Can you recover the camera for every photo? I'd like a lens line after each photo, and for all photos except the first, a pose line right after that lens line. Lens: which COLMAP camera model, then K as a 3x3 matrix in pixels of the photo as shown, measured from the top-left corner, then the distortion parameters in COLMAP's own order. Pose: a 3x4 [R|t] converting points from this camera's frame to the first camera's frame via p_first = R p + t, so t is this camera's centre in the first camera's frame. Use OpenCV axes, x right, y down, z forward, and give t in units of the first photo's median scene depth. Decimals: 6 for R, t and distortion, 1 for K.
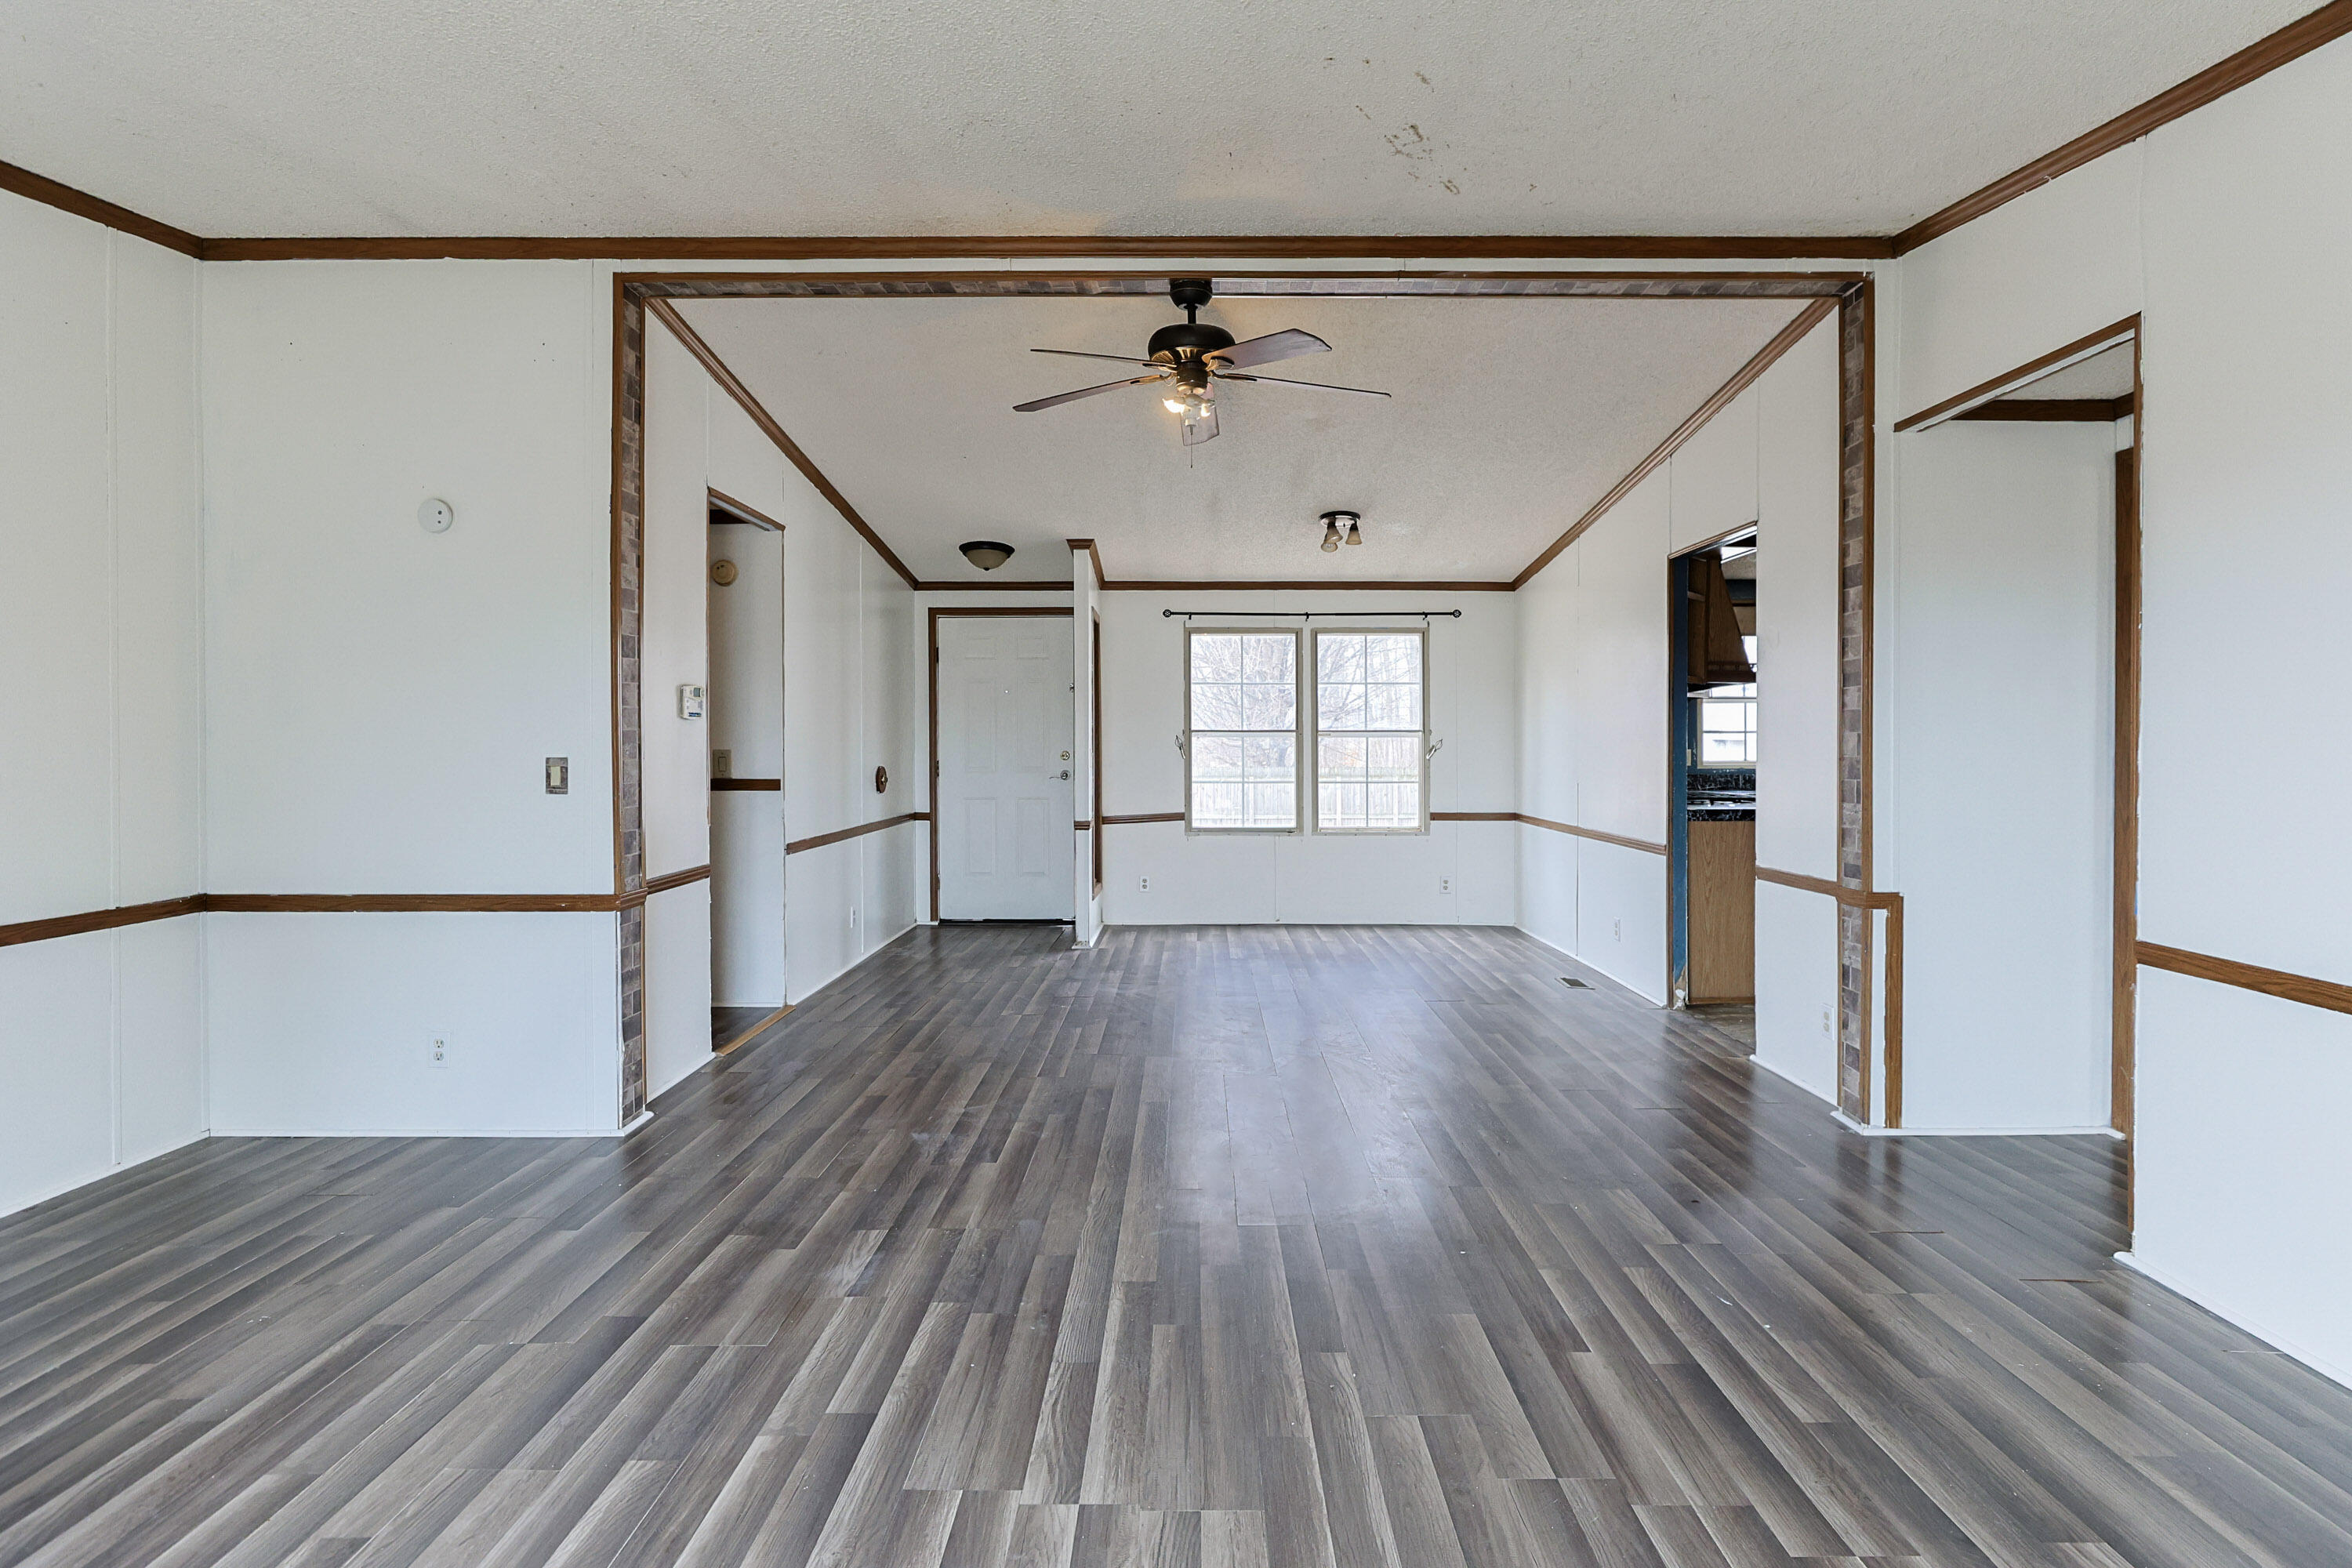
lens RADIAL K [[1202.6, 0, 1229.9], [0, 1202.6, 753.6], [0, 0, 1]] dist [-0.027446, 0.020212]
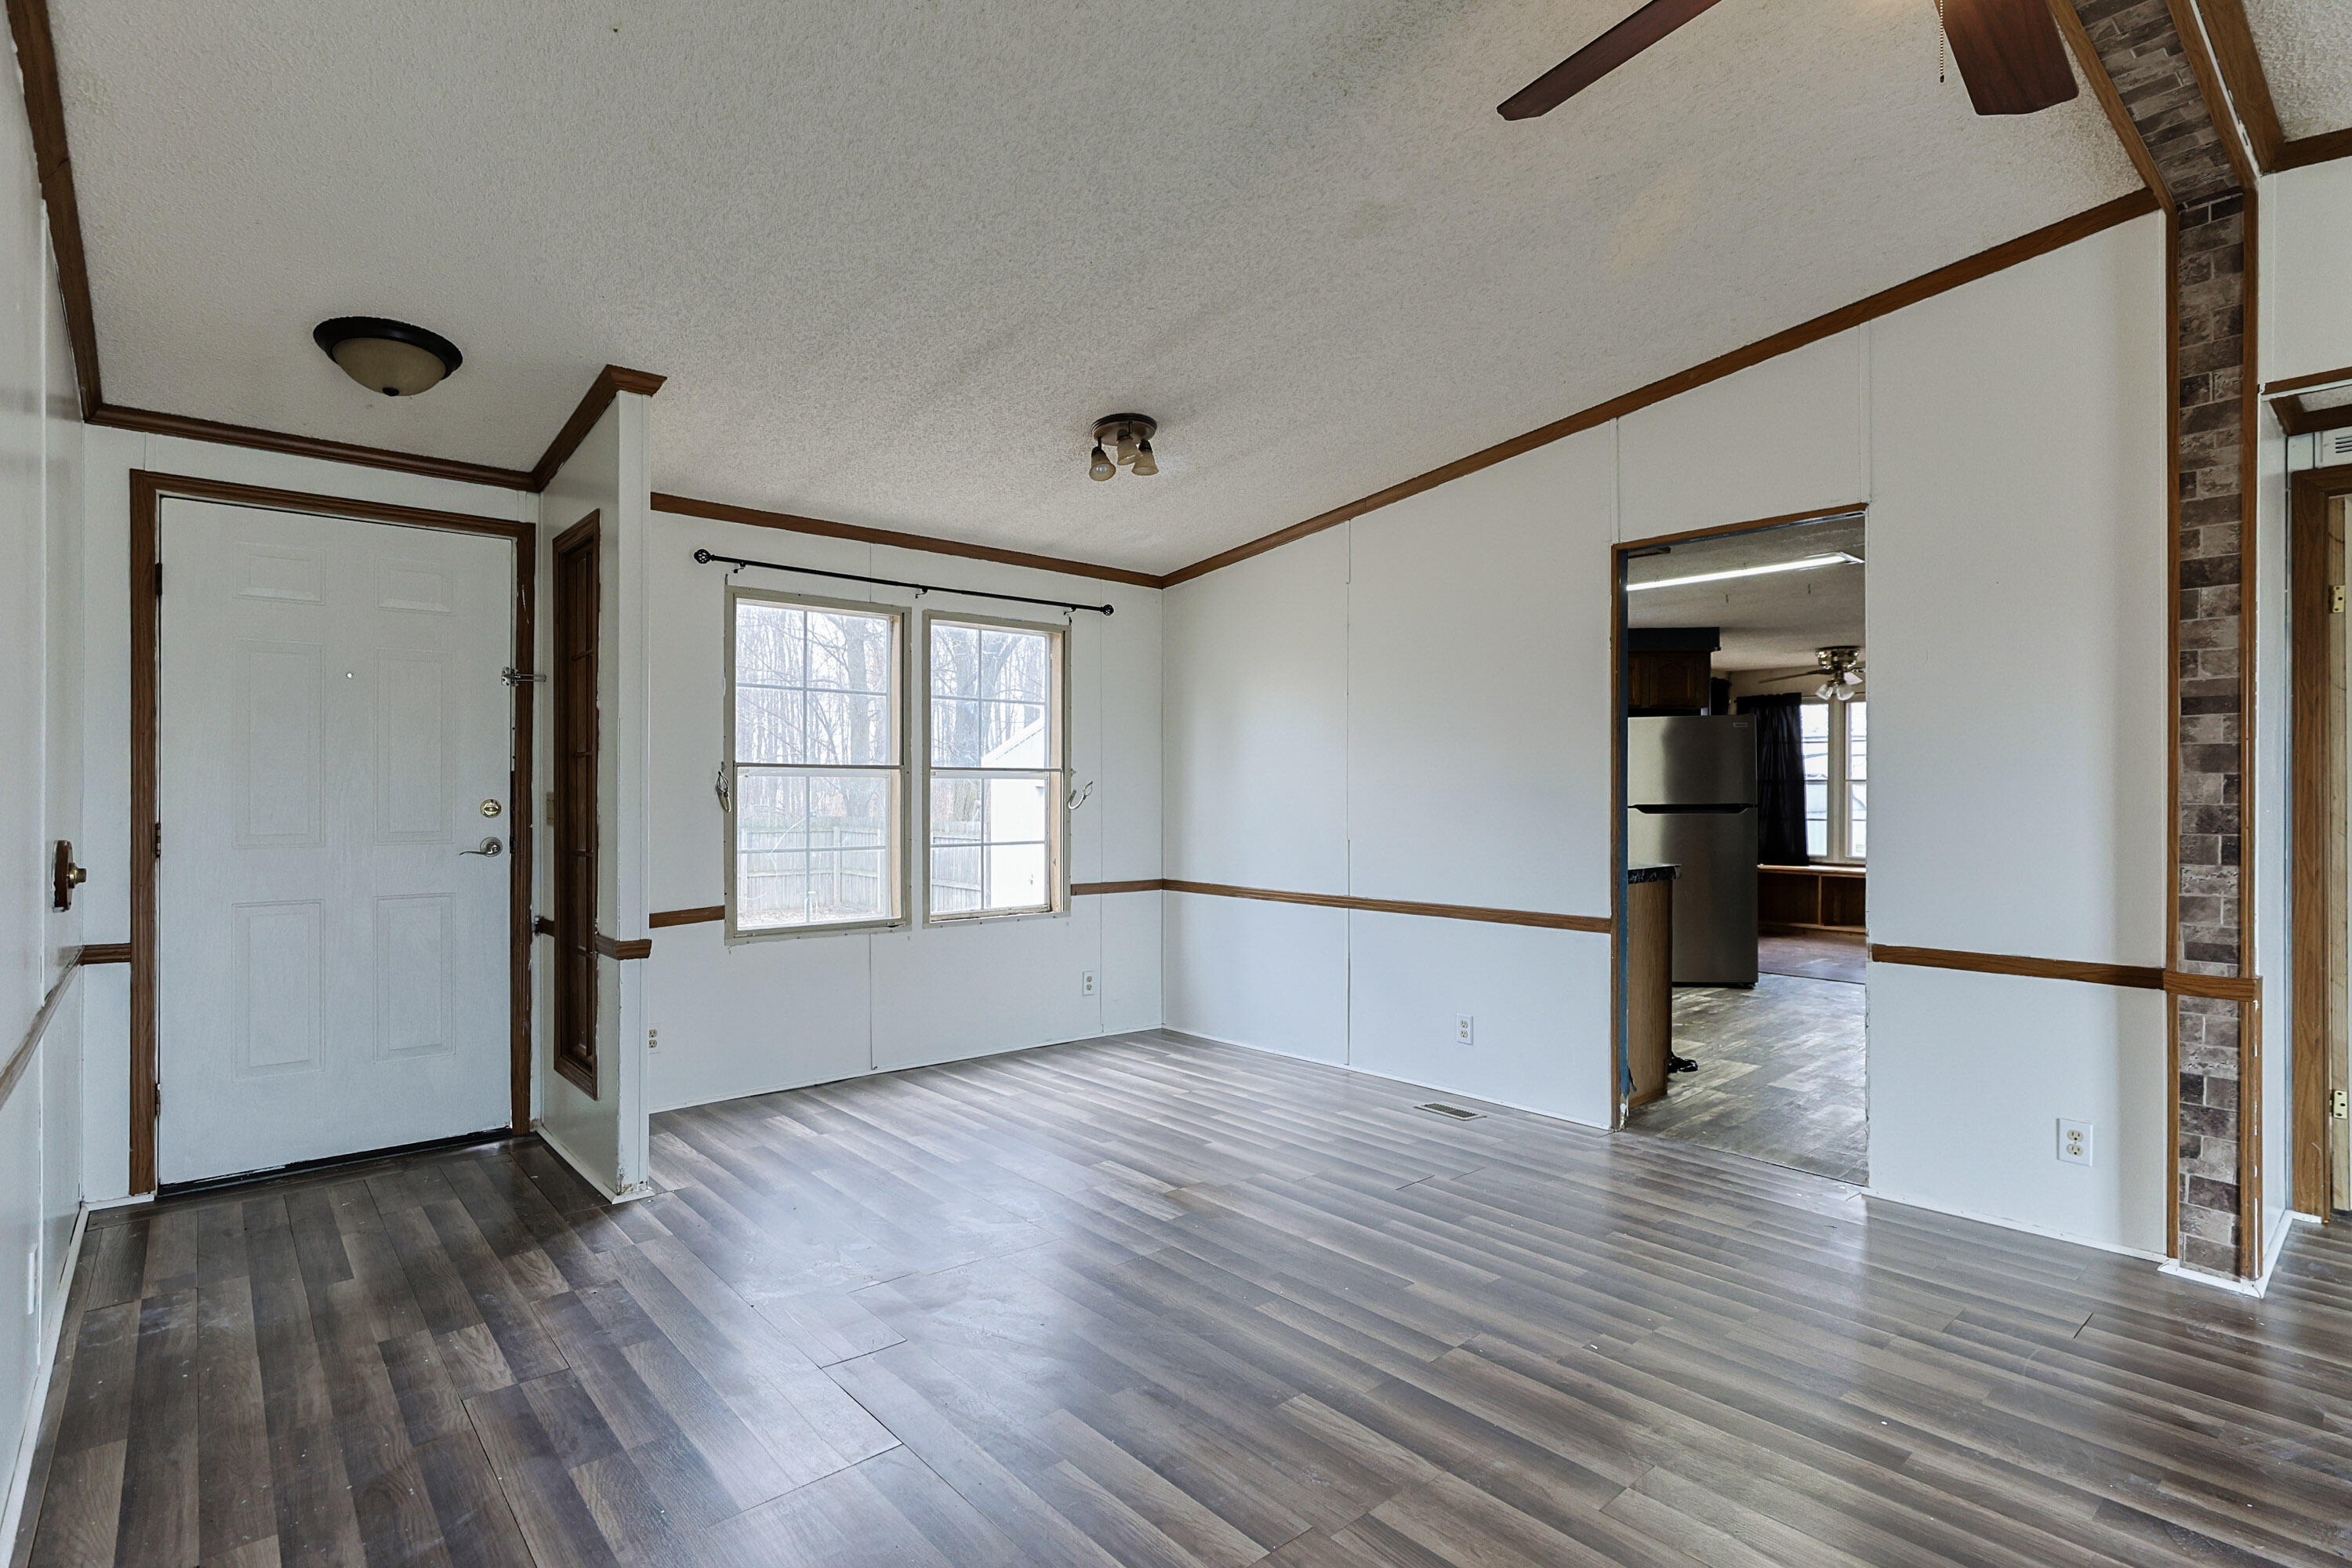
lens RADIAL K [[1167.3, 0, 1210.6], [0, 1167.3, 787.7], [0, 0, 1]] dist [-0.005471, 0.000157]
pose [[0.754134, 0.004065, 0.656709, -0.458188], [0.003172, 0.999947, -0.009833, -0.002790], [-0.656713, 0.009498, 0.754080, 0.848723]]
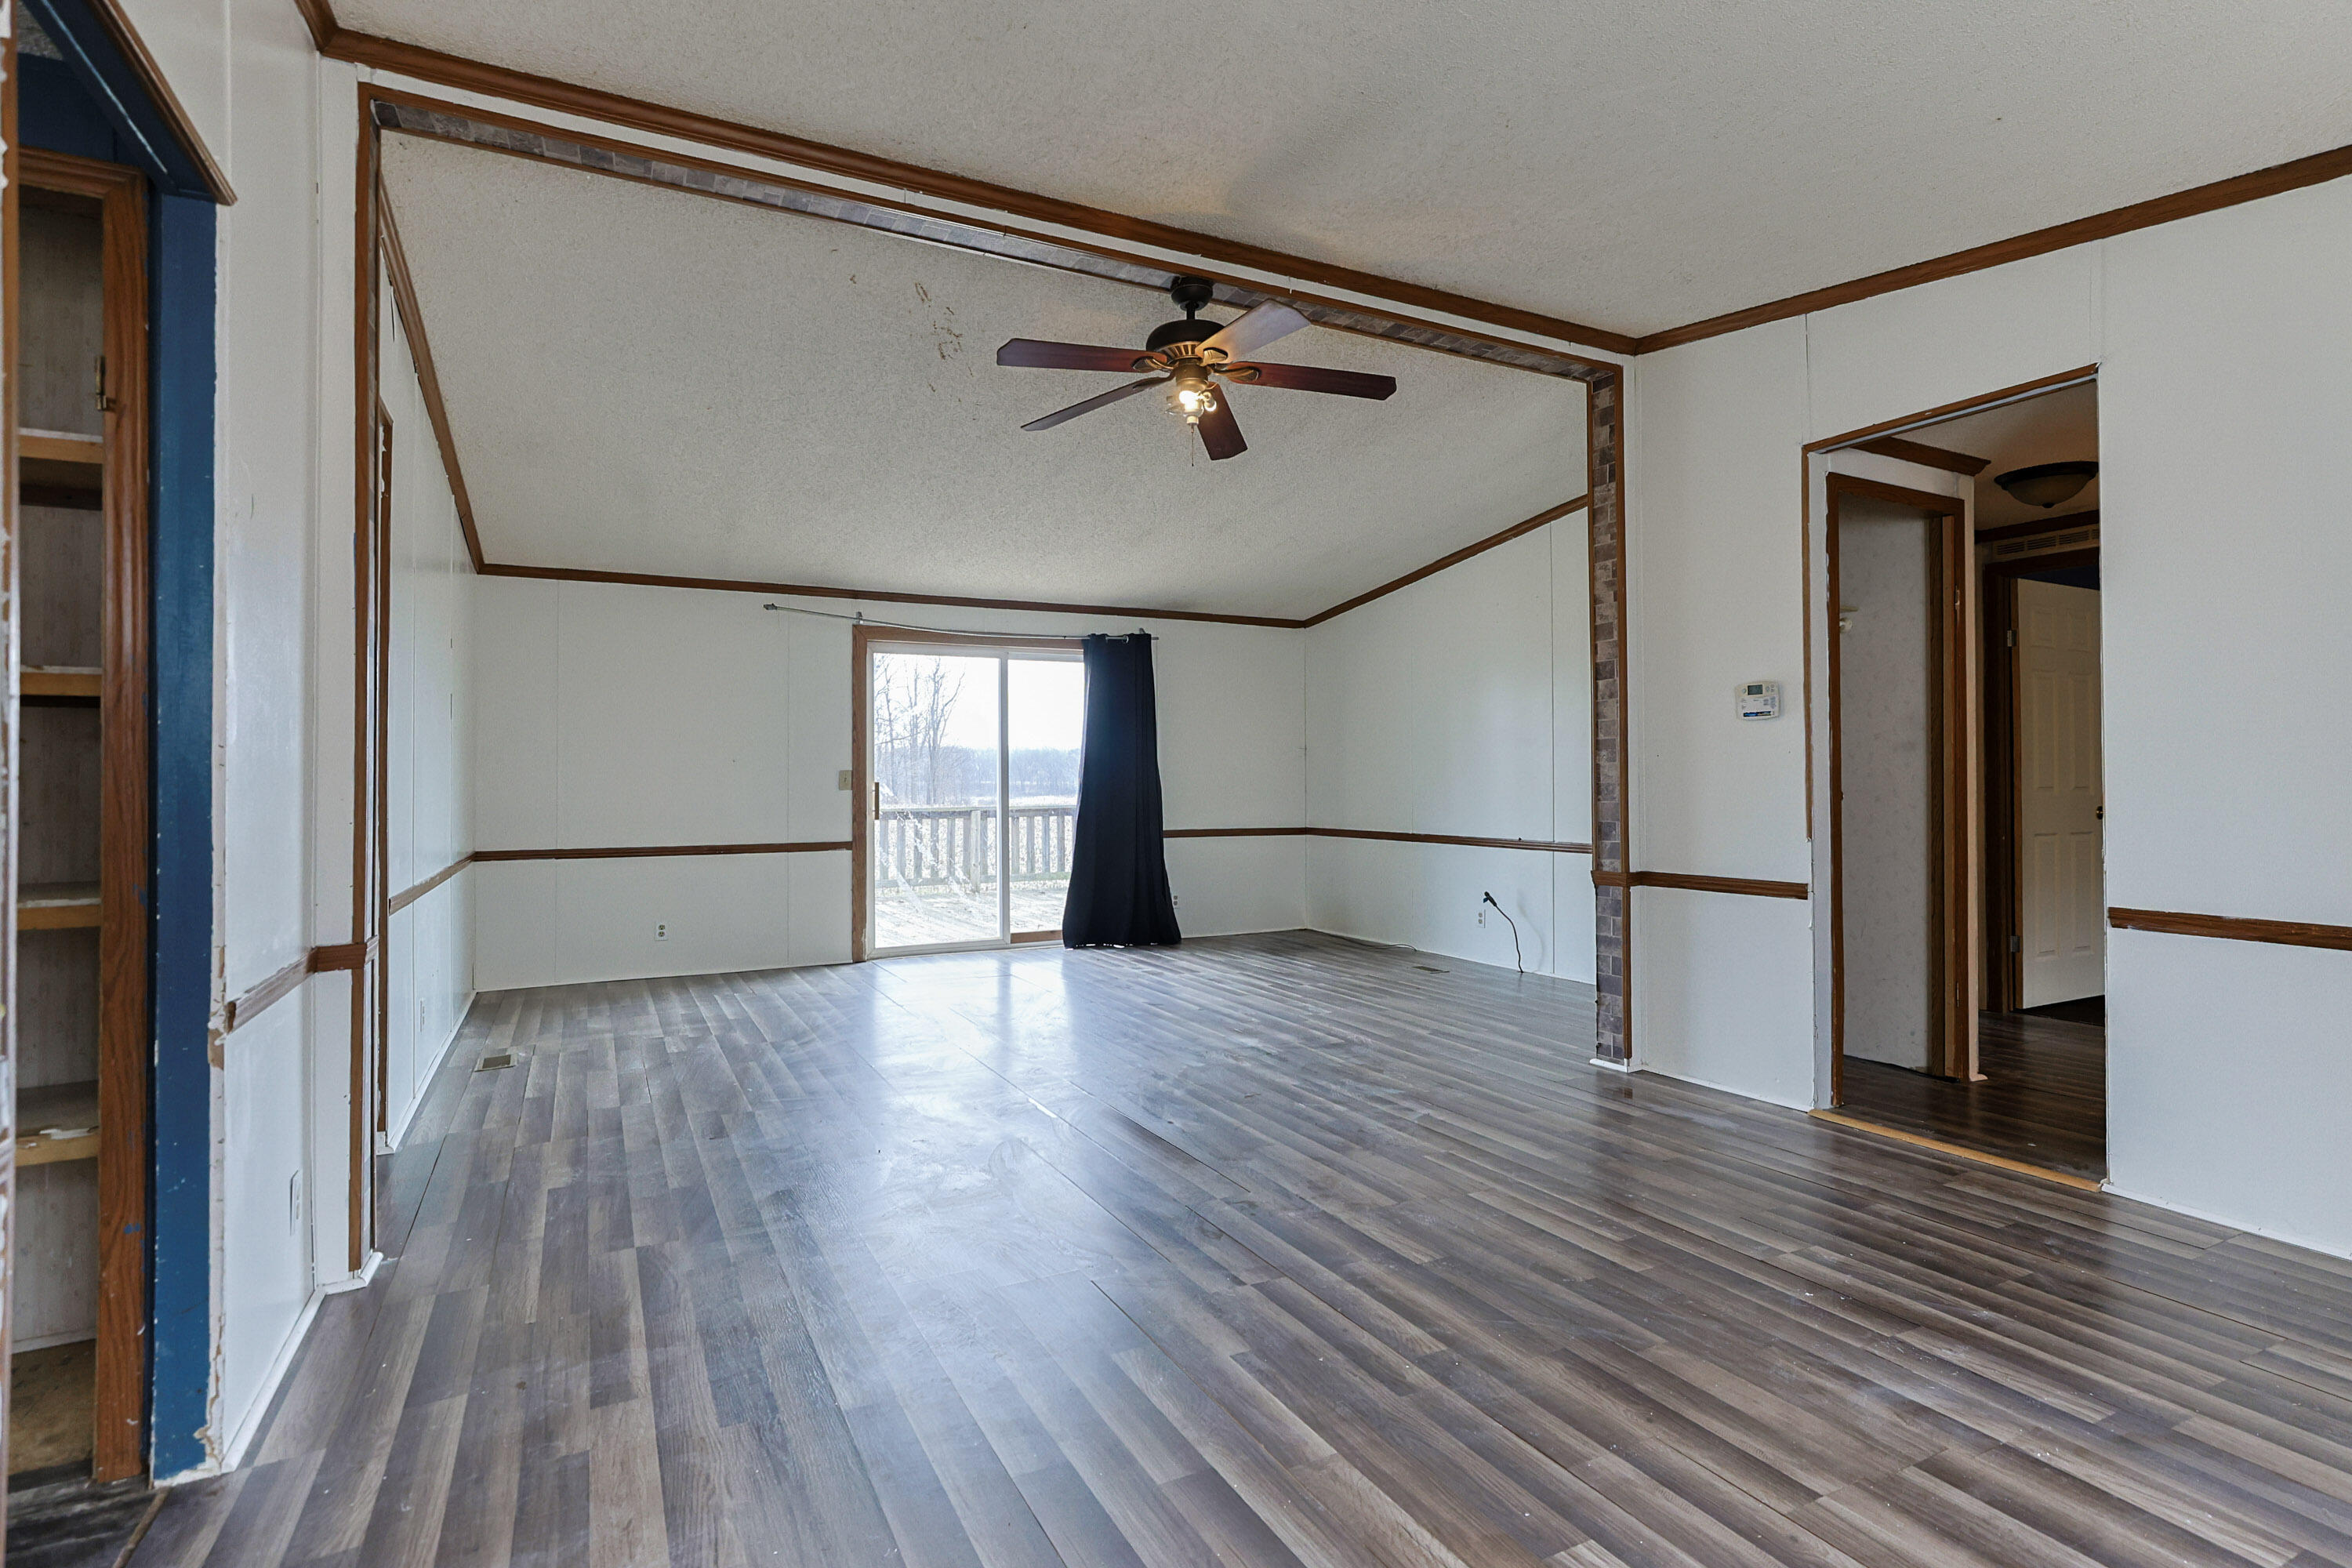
lens RADIAL K [[1136.5, 0, 1175.1], [0, 1136.5, 765.8], [0, 0, 1]] dist [-0.002302, 0.000398]
pose [[-0.906817, -0.001468, -0.421521, 0.370257], [-0.000293, 0.999996, -0.002852, 0.010947], [0.421524, -0.002463, -0.906814, 1.805043]]
